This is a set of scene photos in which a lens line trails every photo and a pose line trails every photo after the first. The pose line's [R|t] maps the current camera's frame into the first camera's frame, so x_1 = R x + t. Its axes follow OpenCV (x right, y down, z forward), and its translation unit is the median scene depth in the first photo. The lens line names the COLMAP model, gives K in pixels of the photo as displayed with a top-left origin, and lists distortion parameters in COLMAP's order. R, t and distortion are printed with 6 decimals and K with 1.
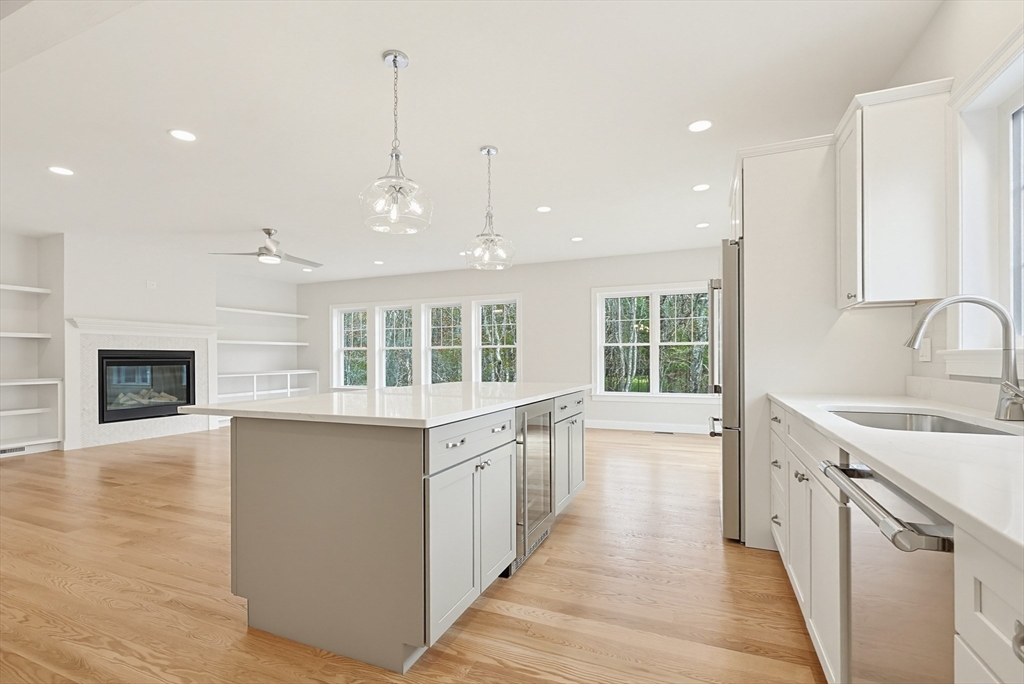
lens RADIAL K [[456.1, 0, 547.4], [0, 456.1, 359.5], [0, 0, 1]] dist [-0.000154, 0.000026]
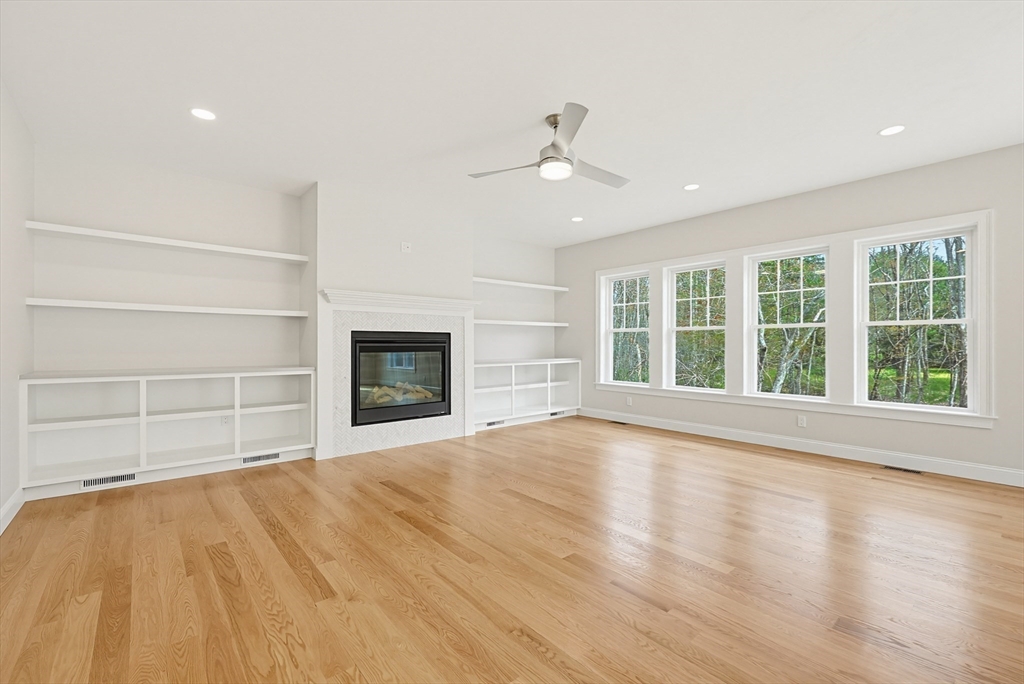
lens RADIAL K [[440.0, 0, 511.4], [0, 440.0, 343.2], [0, 0, 1]] dist [-0.002348, -0.000231]
pose [[0.867821, 0.004837, -0.496853, -0.351876], [-0.006209, 0.999980, -0.001110, -0.001535], [0.496838, 0.004048, 0.867834, 0.454053]]
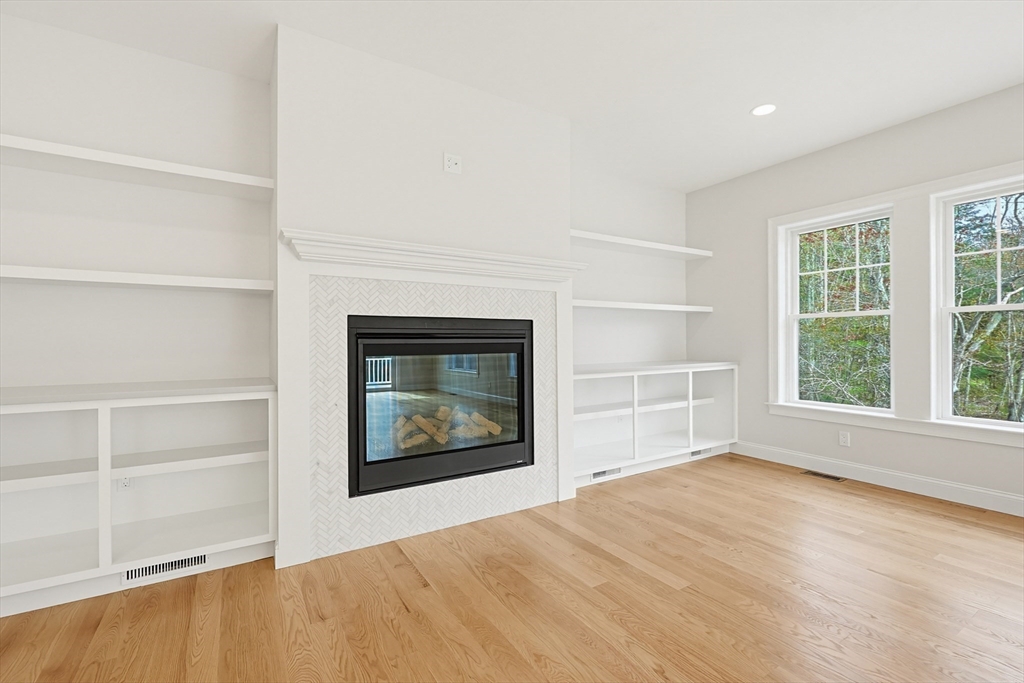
lens RADIAL K [[440.0, 0, 511.4], [0, 440.0, 342.7], [0, 0, 1]] dist [-0.002348, -0.000231]
pose [[0.777094, 0.003317, -0.629376, -0.584531], [-0.001079, 0.999992, 0.003938, 0.001136], [0.629384, -0.002381, 0.777091, 0.736235]]
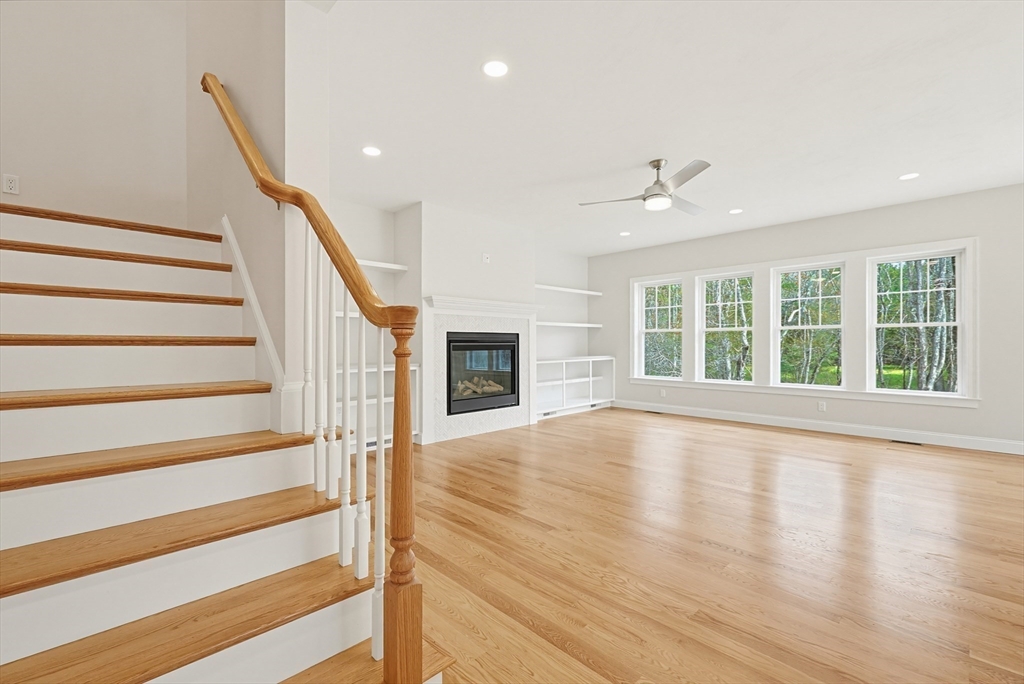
lens RADIAL K [[440.0, 0, 511.4], [0, 440.0, 343.2], [0, 0, 1]] dist [-0.002348, -0.000231]
pose [[0.898717, 0.003928, -0.438512, -0.465109], [-0.004405, 0.999990, -0.000070, 0.000005], [0.438508, 0.001995, 0.898725, 0.268058]]
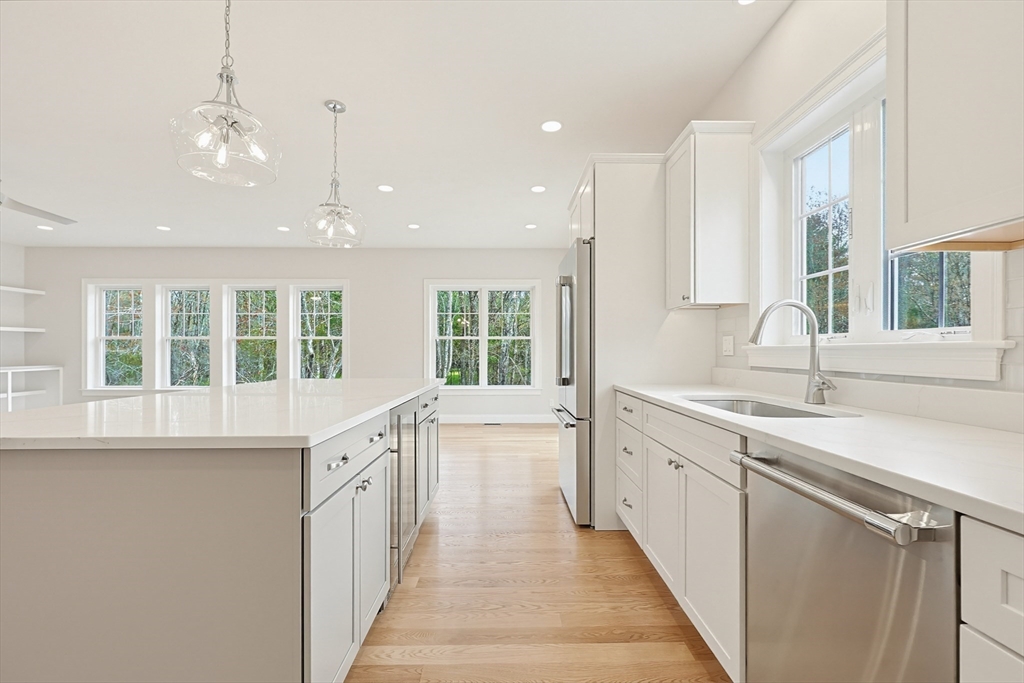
lens RADIAL K [[437.2, 0, 512.7], [0, 437.2, 352.4], [0, 0, 1]] dist [-0.001726, -0.000596]
pose [[0.934567, 0.003621, 0.355768, -0.106999], [-0.003258, 0.999993, -0.001619, 0.000028], [-0.355771, 0.000354, 0.934573, 0.121843]]
